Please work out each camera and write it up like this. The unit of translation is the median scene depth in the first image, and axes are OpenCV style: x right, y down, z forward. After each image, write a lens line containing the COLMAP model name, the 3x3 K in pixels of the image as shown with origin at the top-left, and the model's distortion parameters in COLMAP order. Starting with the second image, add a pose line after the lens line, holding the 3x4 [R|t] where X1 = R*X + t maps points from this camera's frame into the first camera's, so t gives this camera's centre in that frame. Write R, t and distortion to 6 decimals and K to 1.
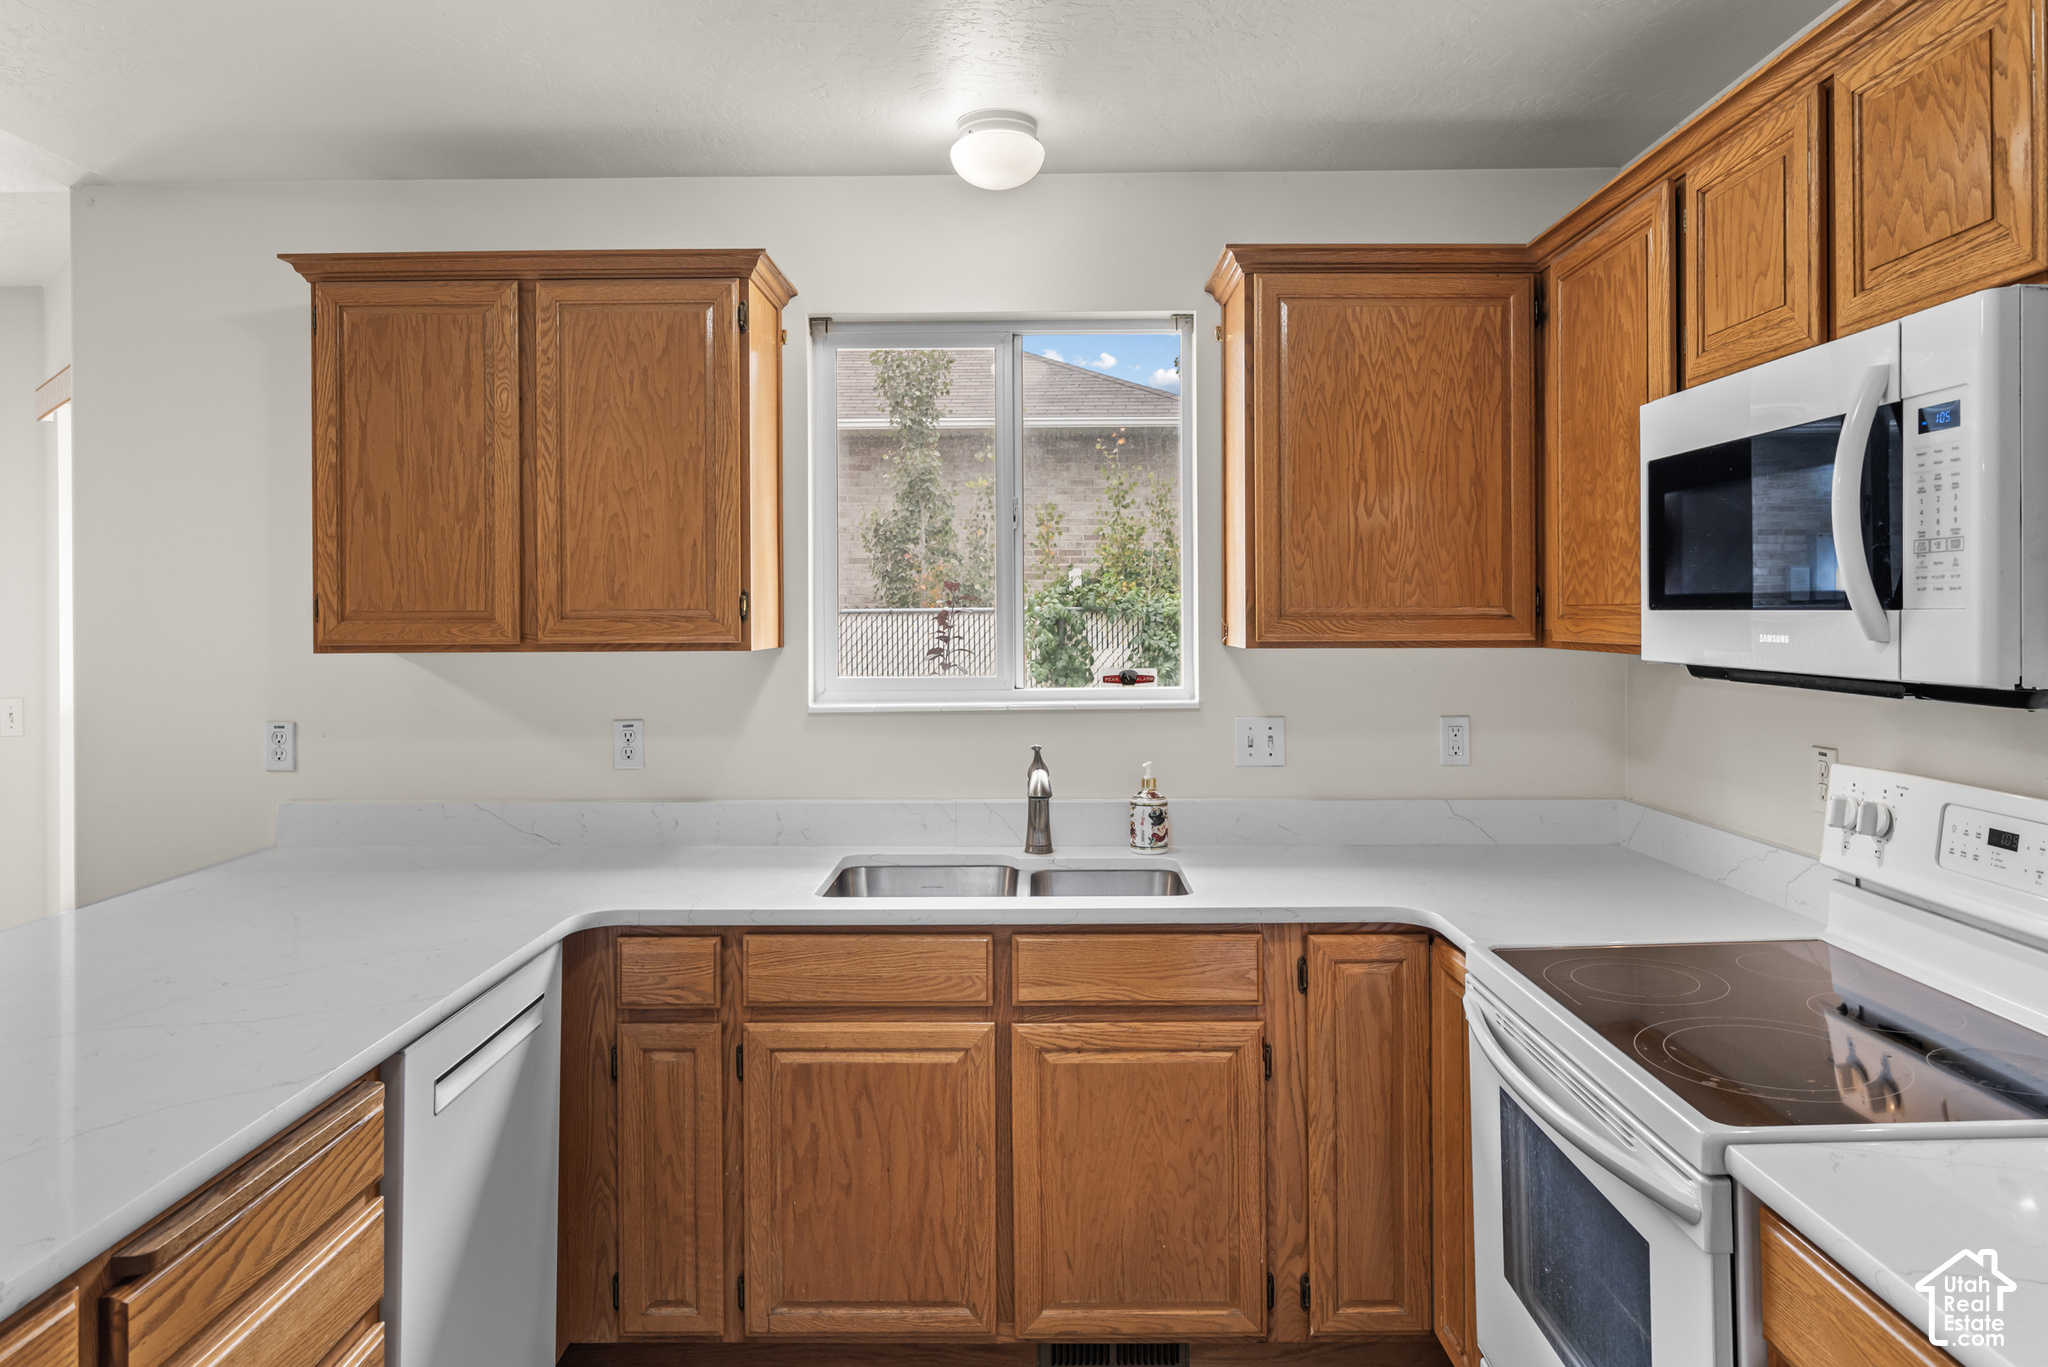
lens RADIAL K [[1291.5, 0, 1025.7], [0, 1291.5, 609.3], [0, 0, 1]] dist [-0.001938, 0.001826]
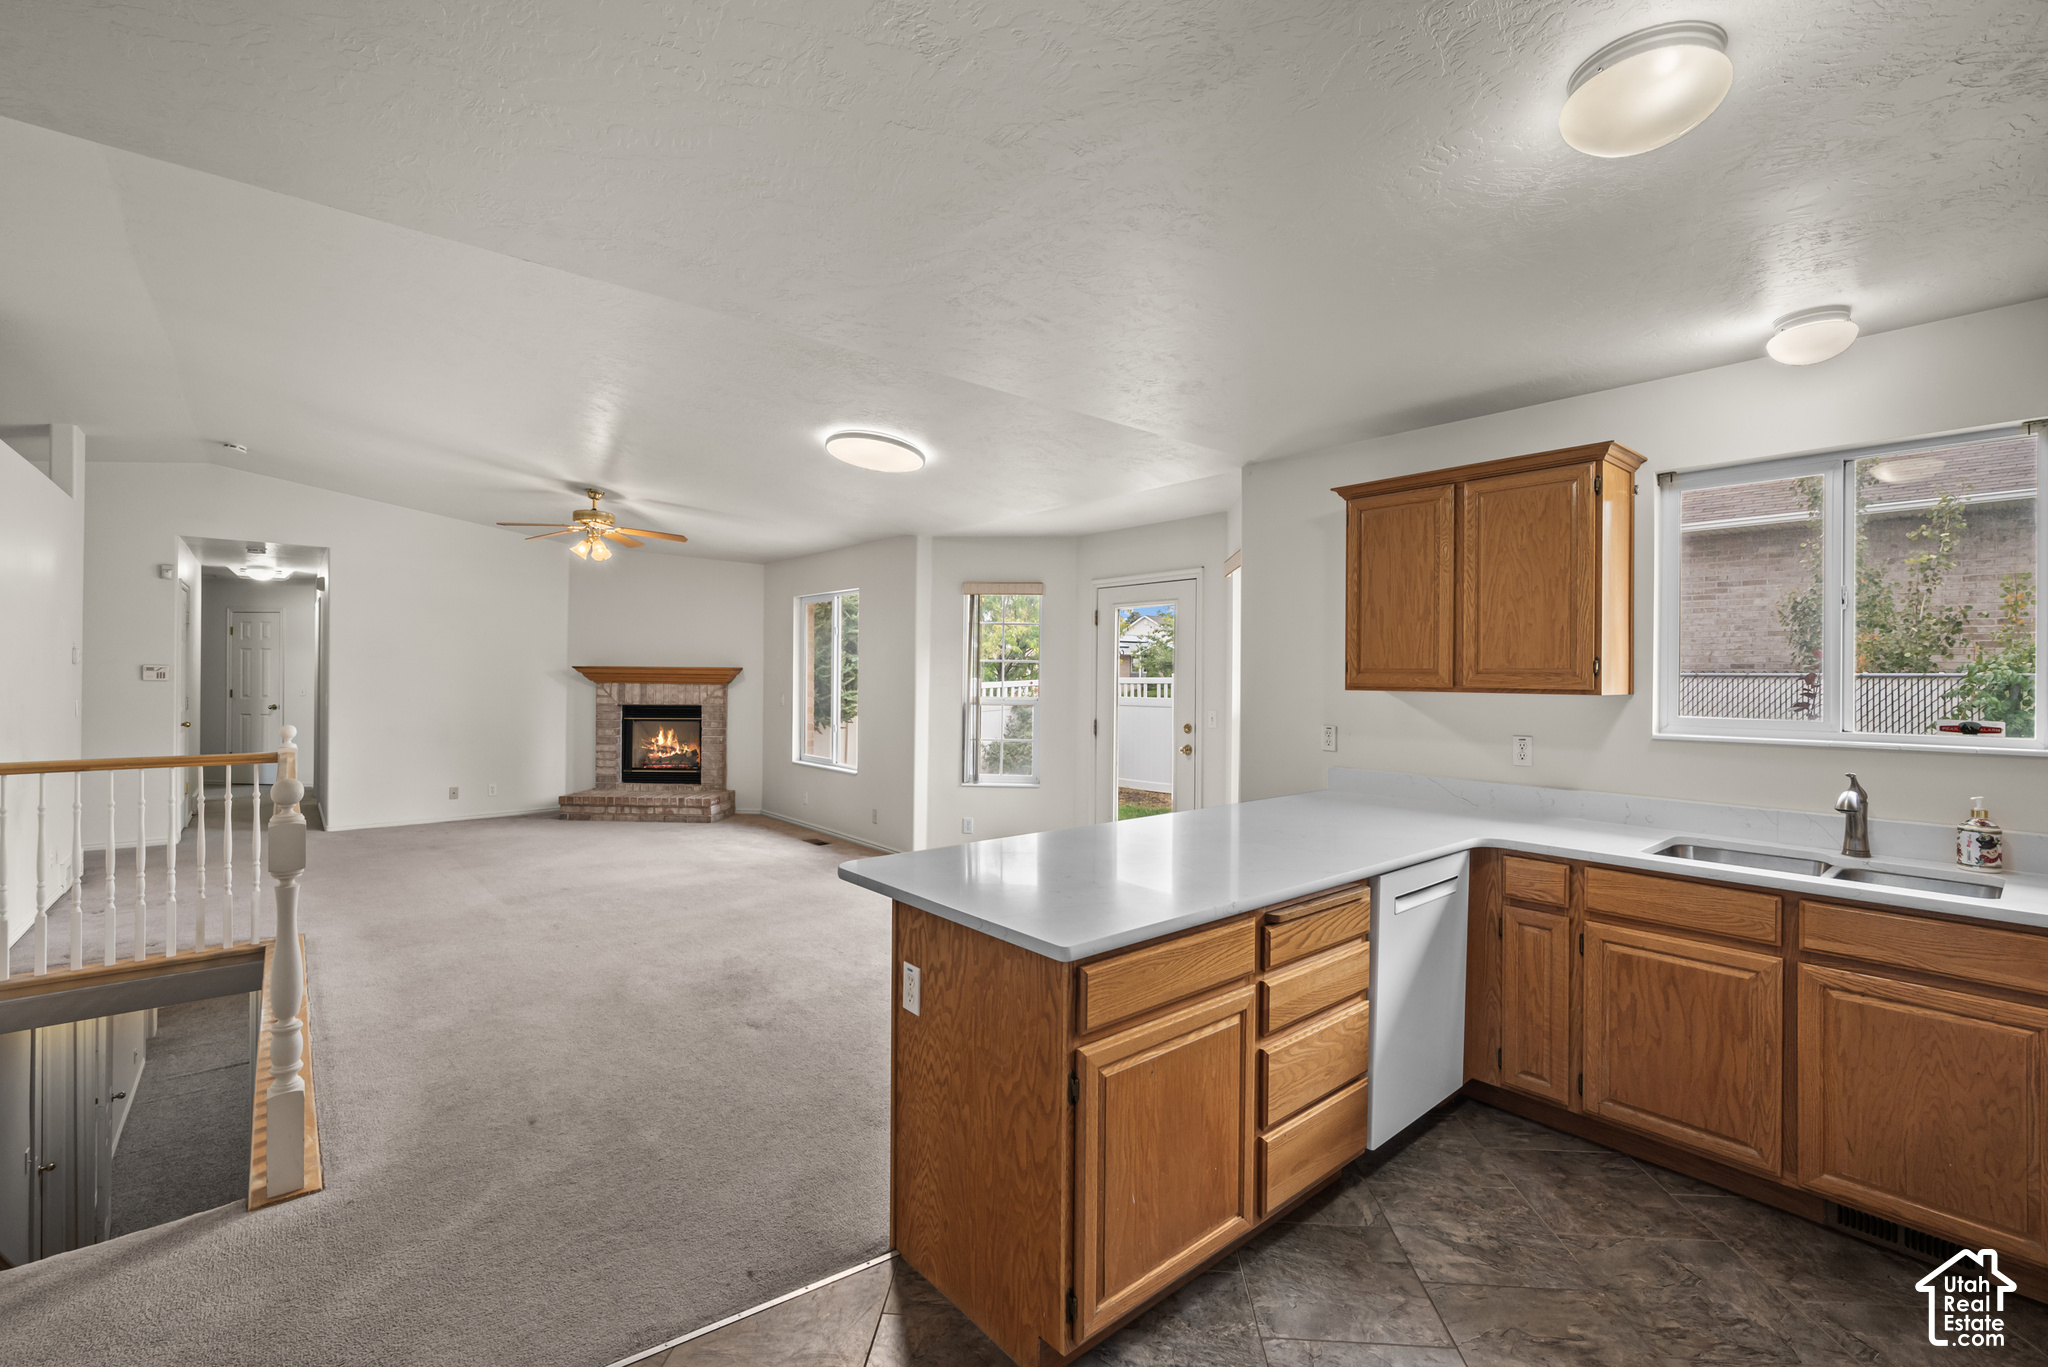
lens RADIAL K [[882.7, 0, 1028.3], [0, 882.7, 675.6], [0, 0, 1]] dist [-0.000040, 0.000353]
pose [[0.655327, 0.012512, -0.755242, 0.161416], [-0.009415, 0.999920, 0.008396, 0.006478], [0.755287, 0.001609, 0.655393, -0.268928]]
